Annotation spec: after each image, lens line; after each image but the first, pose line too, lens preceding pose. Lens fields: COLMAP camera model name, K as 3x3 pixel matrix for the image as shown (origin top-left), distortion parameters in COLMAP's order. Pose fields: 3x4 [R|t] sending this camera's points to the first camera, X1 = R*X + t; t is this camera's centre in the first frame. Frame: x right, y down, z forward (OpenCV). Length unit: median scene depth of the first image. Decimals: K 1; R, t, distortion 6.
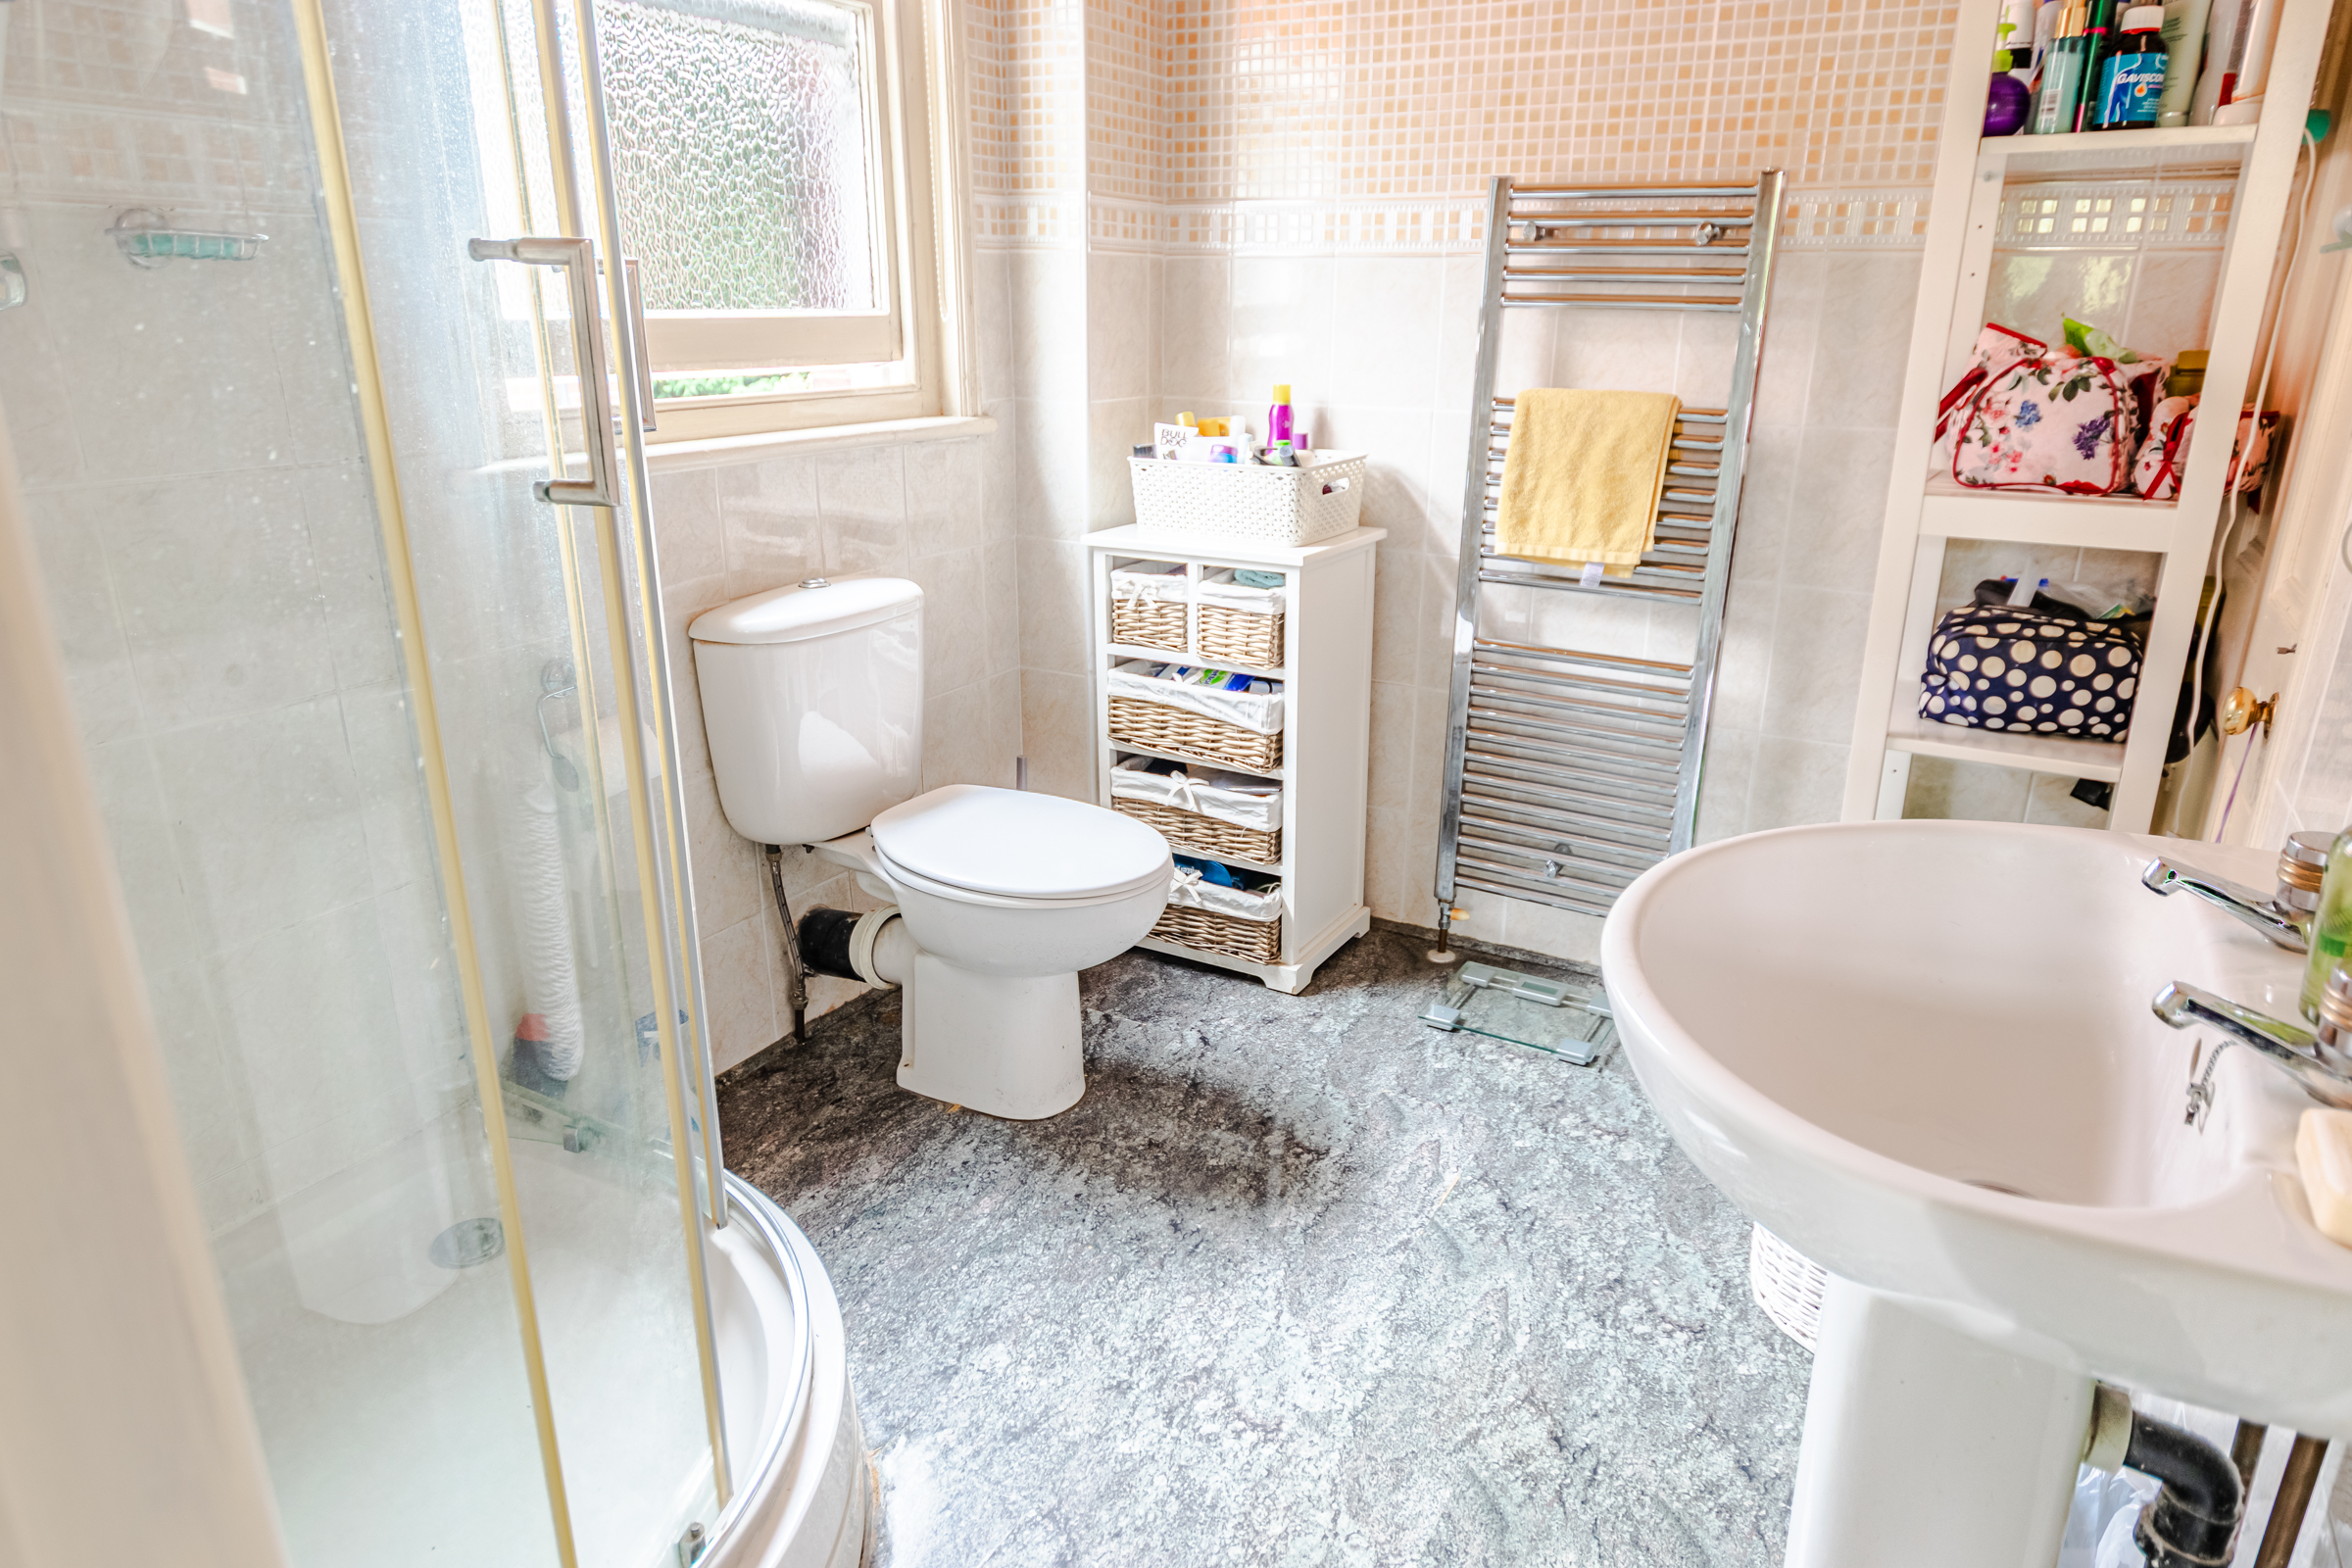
lens RADIAL K [[1469.0, 0, 1172.8], [0, 1469.0, 782.7], [0, 0, 1]] dist [0.004187, 0.000214]
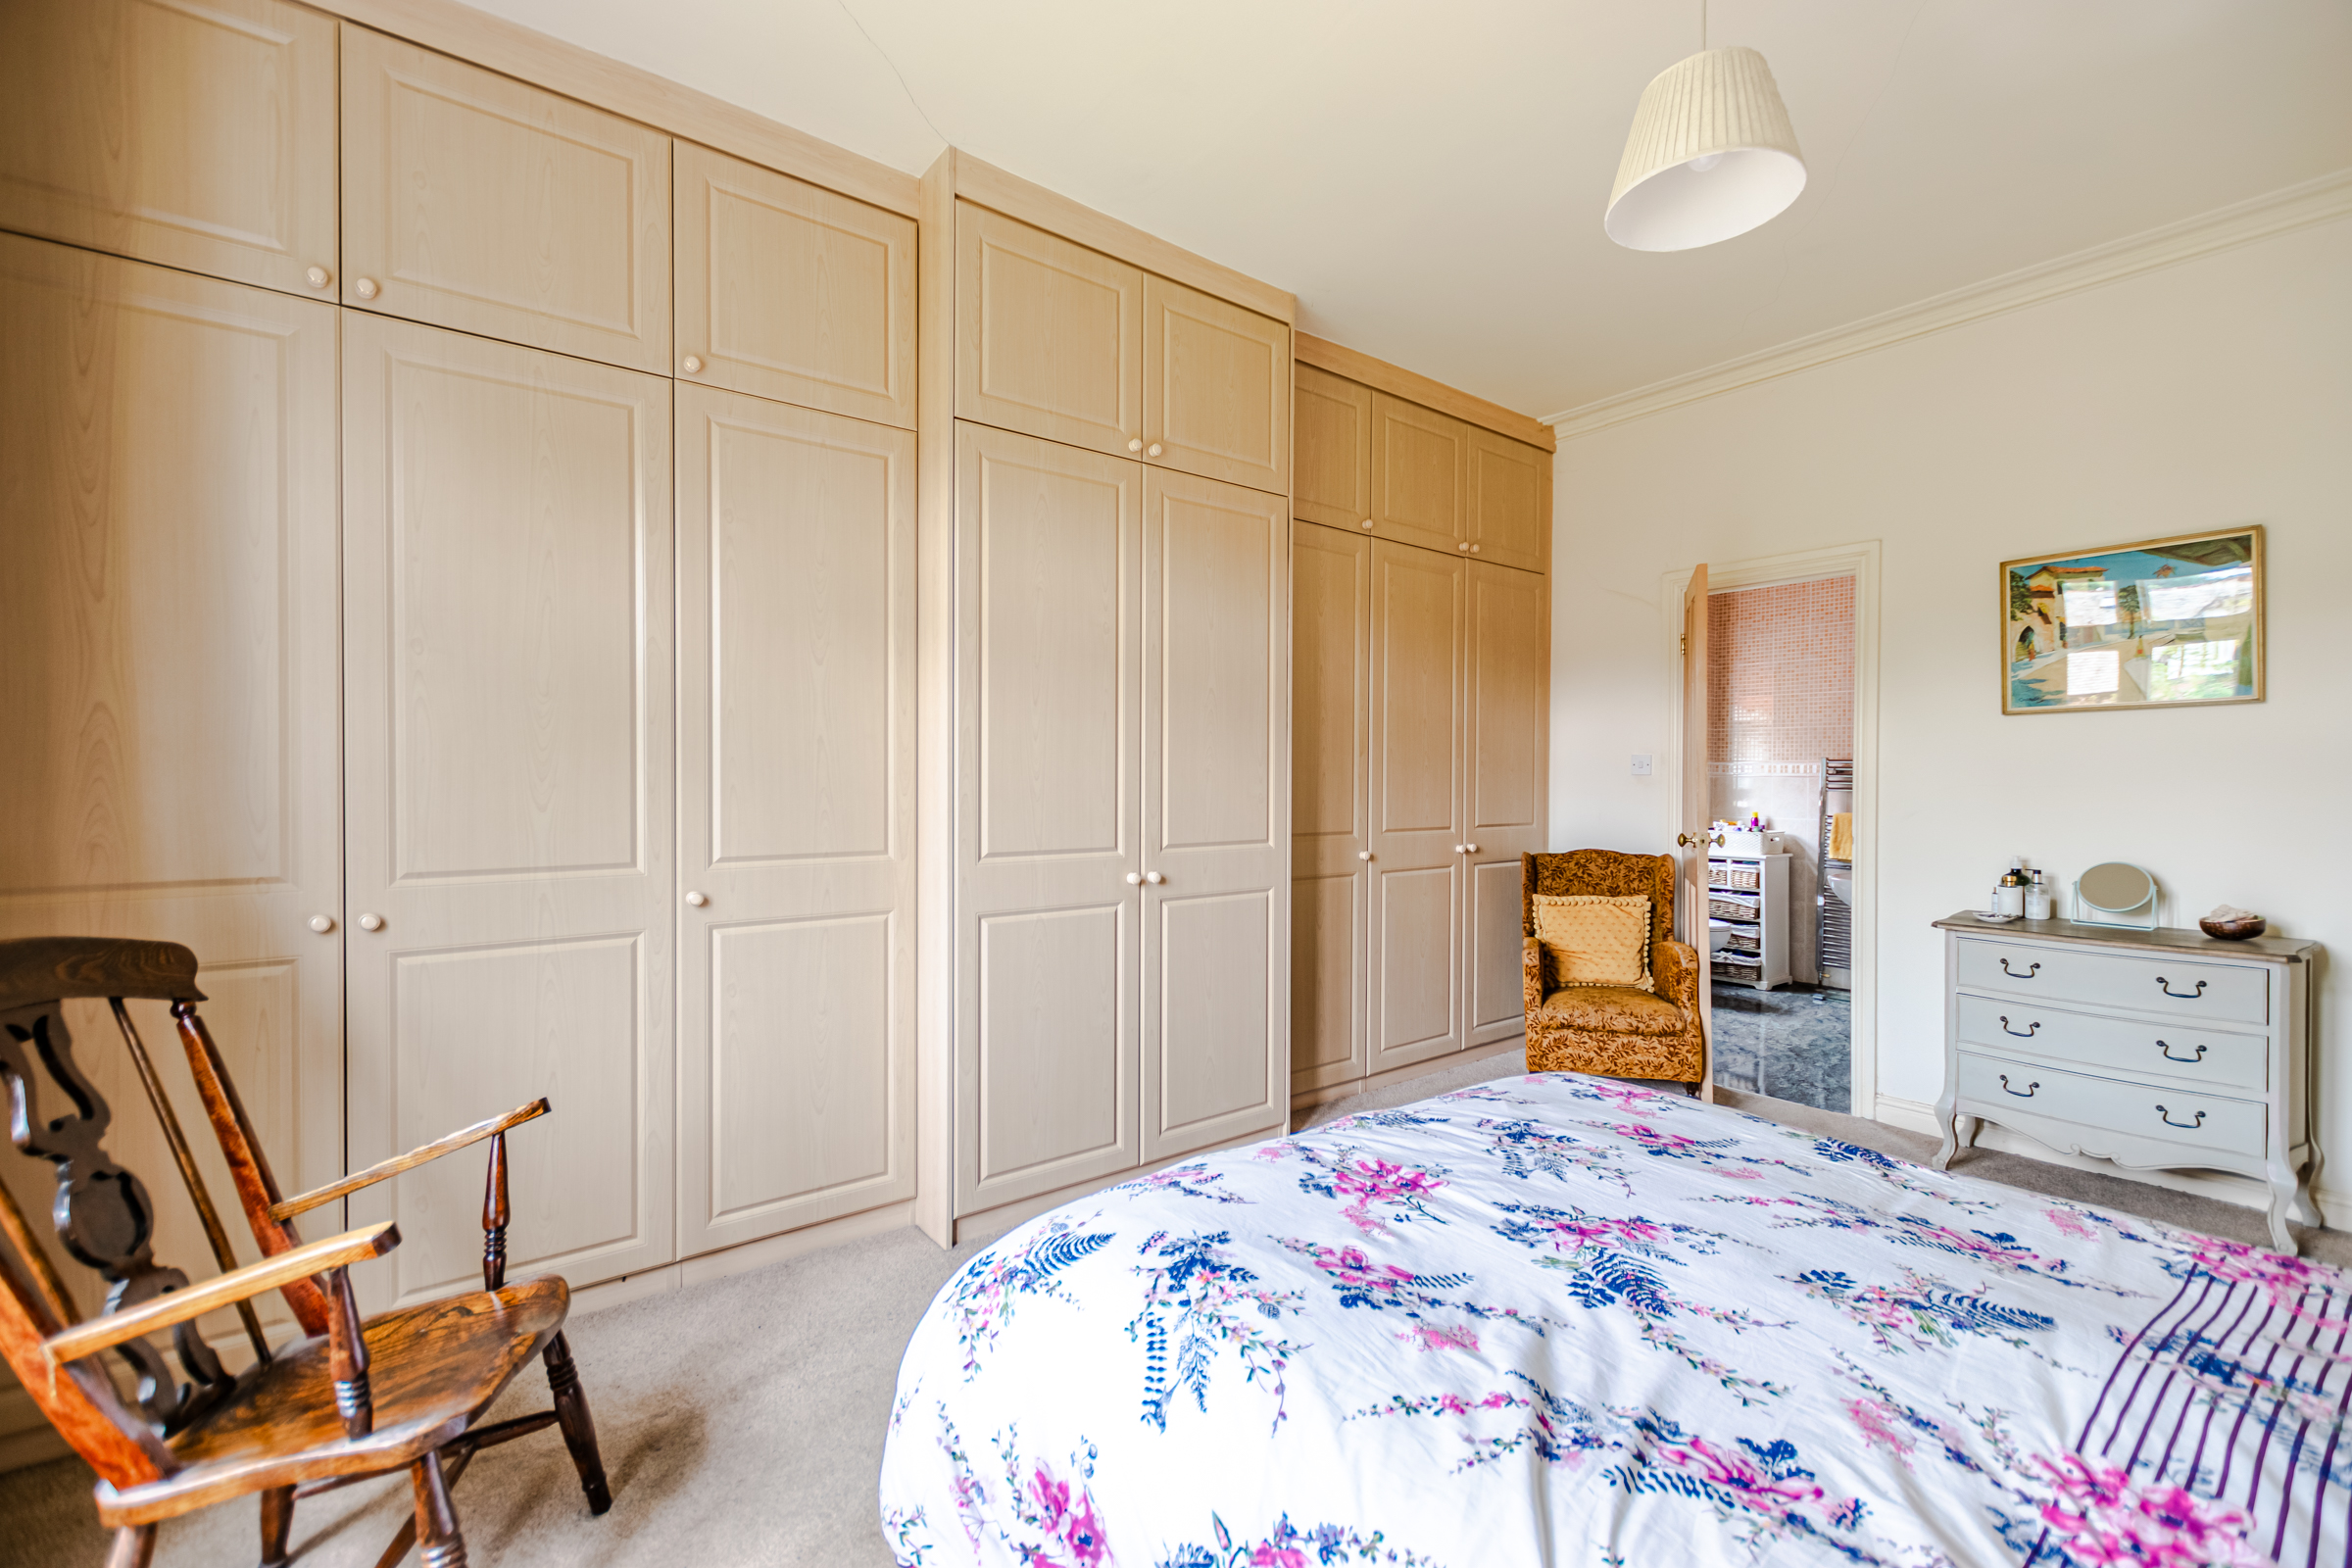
lens RADIAL K [[1016.0, 0, 1164.4], [0, 1016.0, 778.7], [0, 0, 1]] dist [0.002182, 0.000153]
pose [[0.914984, 0.005110, -0.403458, -0.238876], [-0.136127, 0.945205, -0.296744, 0.568740], [0.379834, 0.326437, 0.865543, -1.665917]]
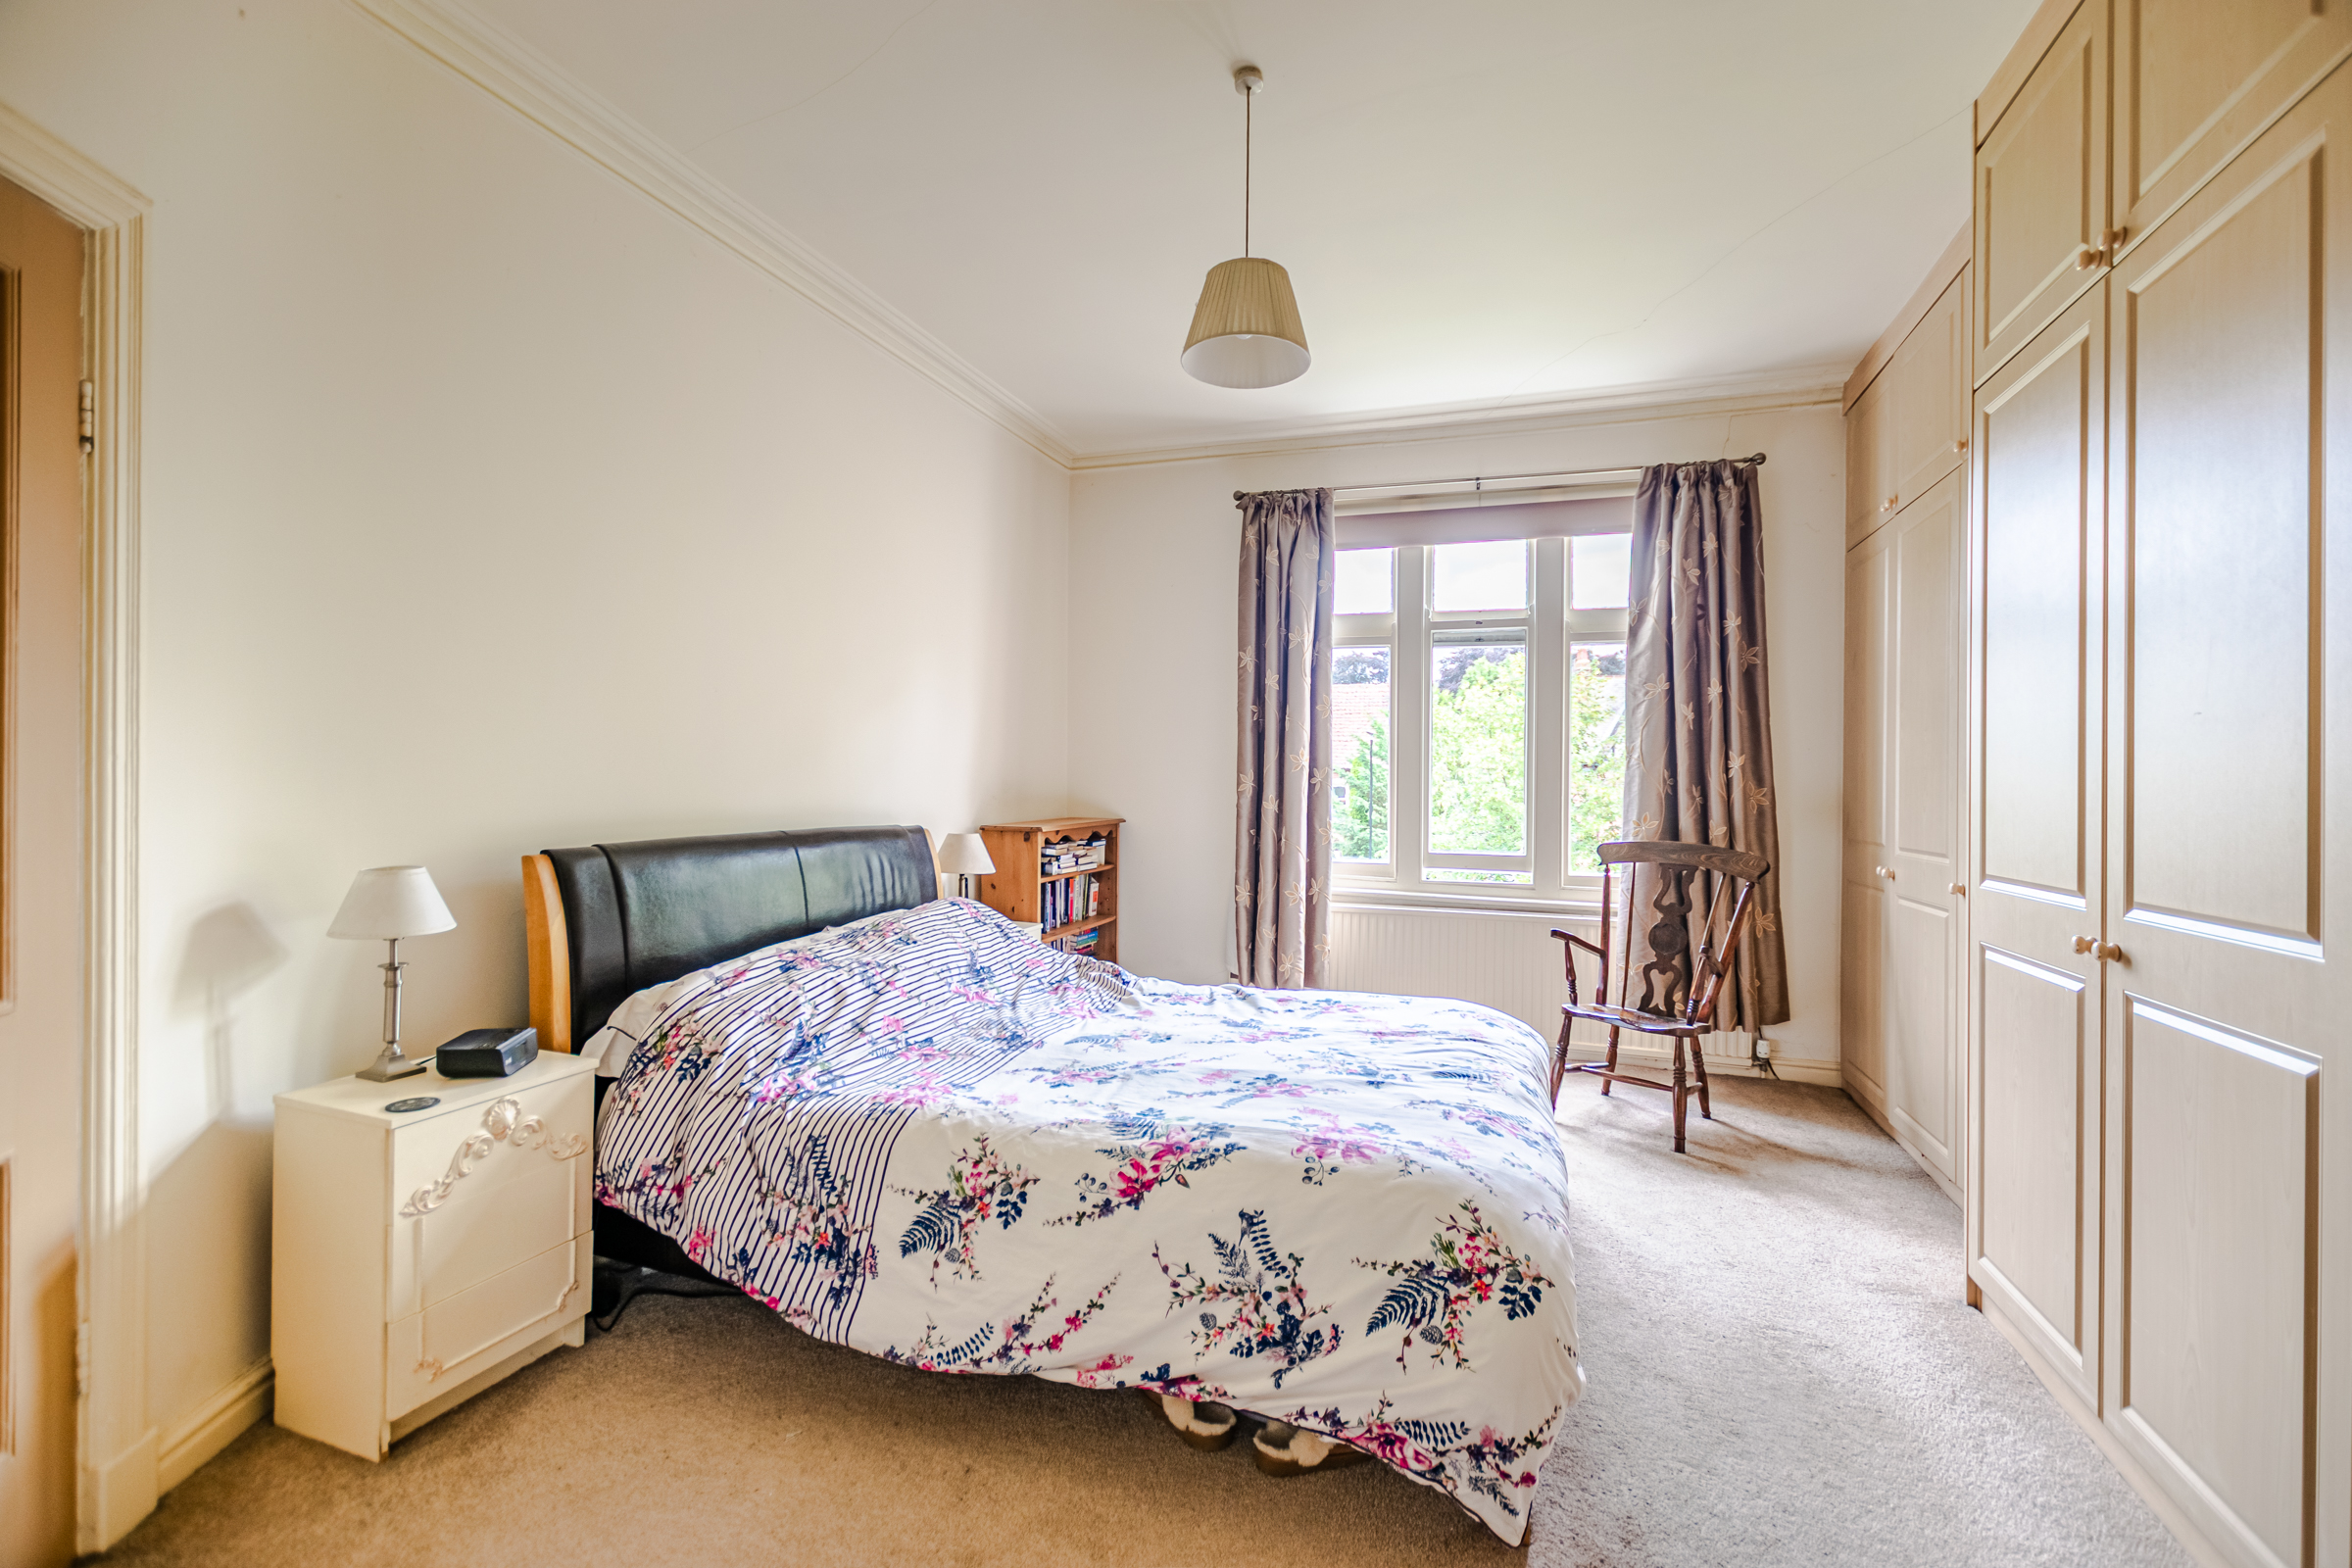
lens RADIAL K [[1016.0, 0, 1174.8], [0, 1016.0, 782.7], [0, 0, 1]] dist [0.002182, 0.000153]
pose [[-0.985085, -0.005640, -0.171973, 0.430051], [-0.061933, 0.944098, 0.323796, -0.774923], [0.160533, 0.329617, -0.930366, 2.254735]]
